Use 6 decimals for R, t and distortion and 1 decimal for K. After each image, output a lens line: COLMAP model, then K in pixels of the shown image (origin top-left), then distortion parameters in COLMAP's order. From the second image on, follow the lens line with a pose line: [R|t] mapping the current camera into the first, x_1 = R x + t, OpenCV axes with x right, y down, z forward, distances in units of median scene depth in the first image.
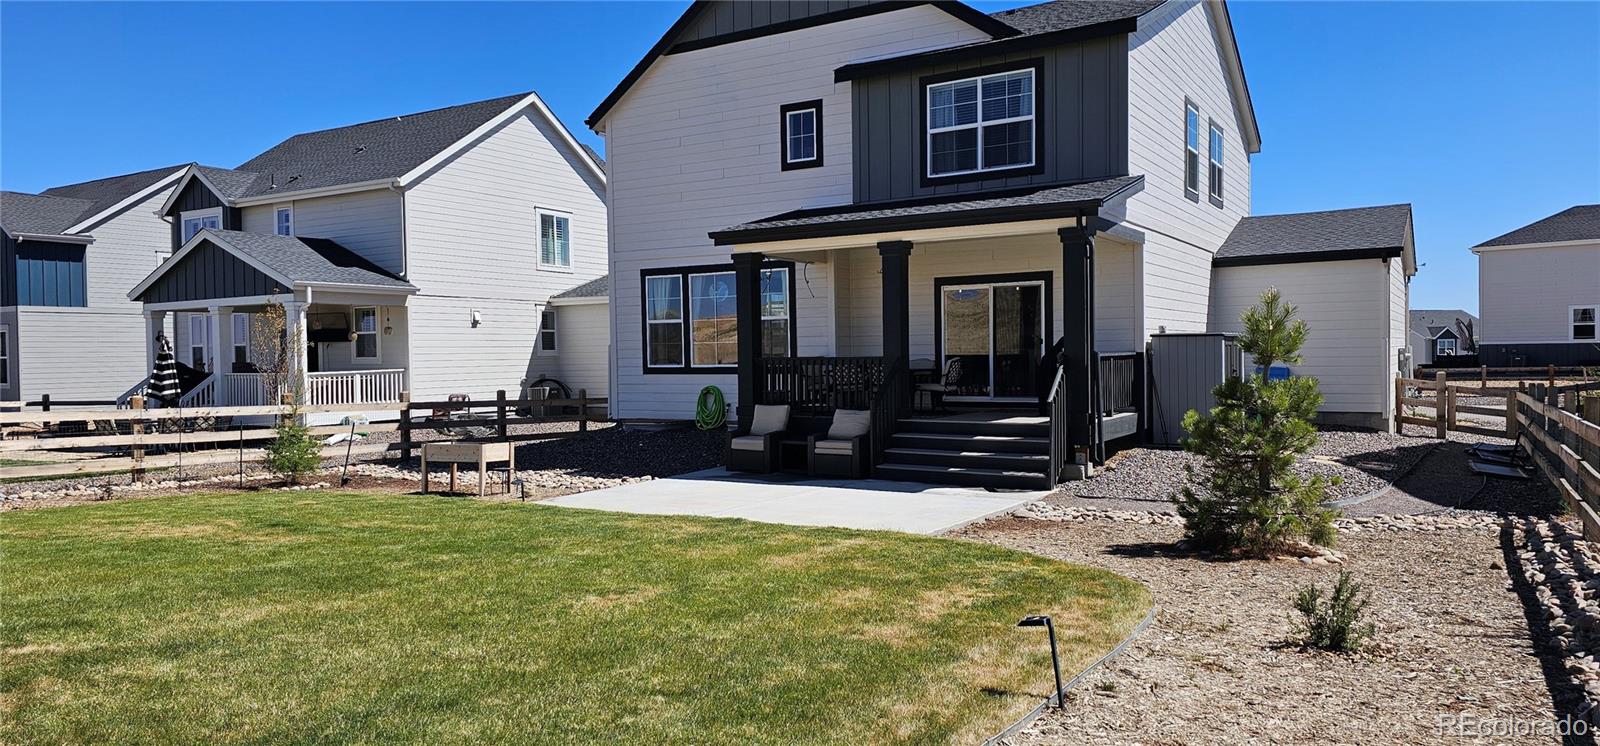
lens RADIAL K [[1086.3, 0, 794.9], [0, 1086.3, 380.5], [0, 0, 1]] dist [0.005366, 0.000284]
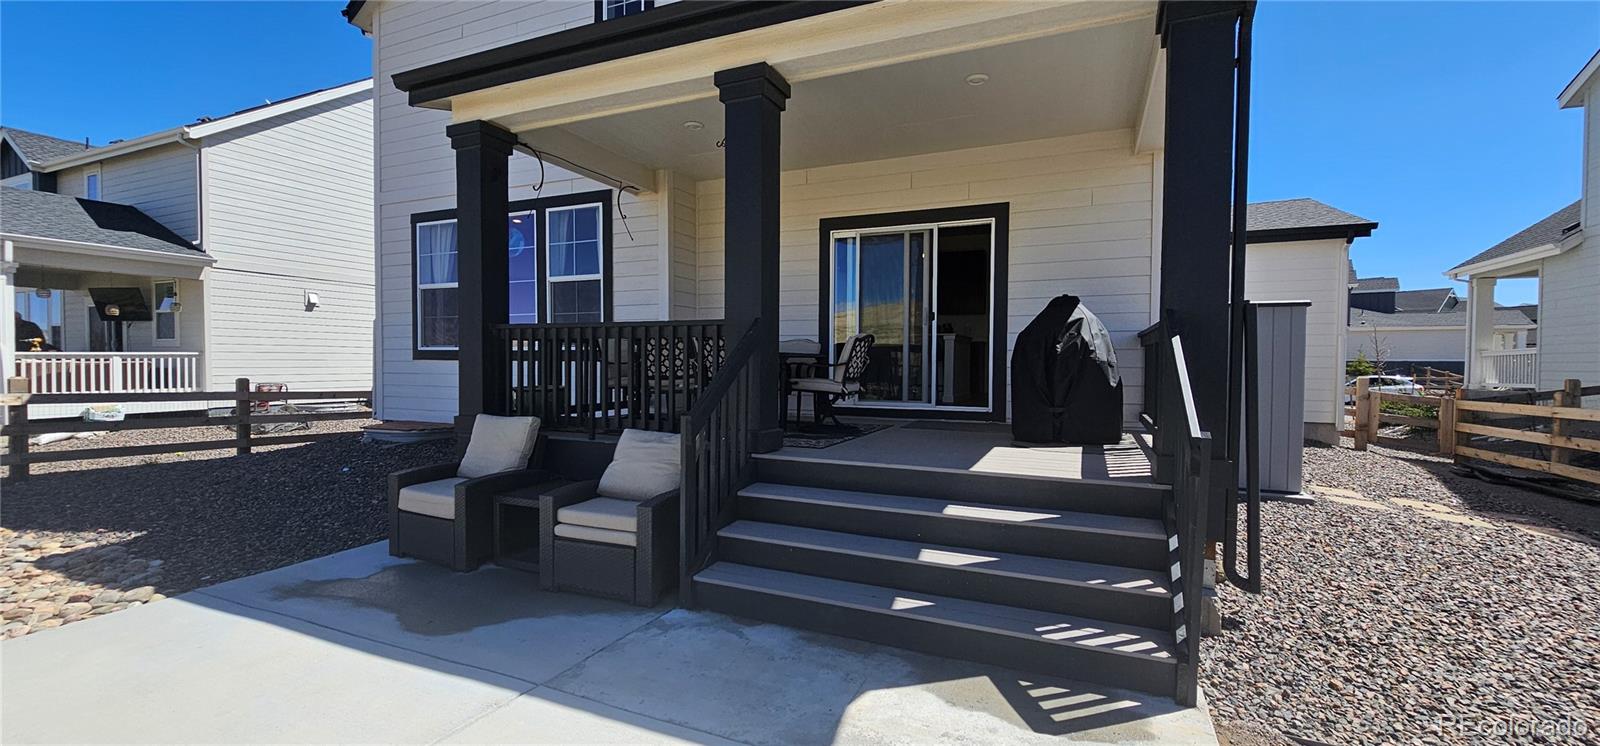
lens RADIAL K [[646.1, 0, 798.4], [0, 646.1, 378.4], [0, 0, 1]] dist [0.006849, -0.003034]
pose [[0.990991, 0.016881, 0.132862, 0.059901], [-0.016983, 0.999856, -0.000366, 0.002648], [-0.132849, -0.001893, 0.991135, 0.565566]]
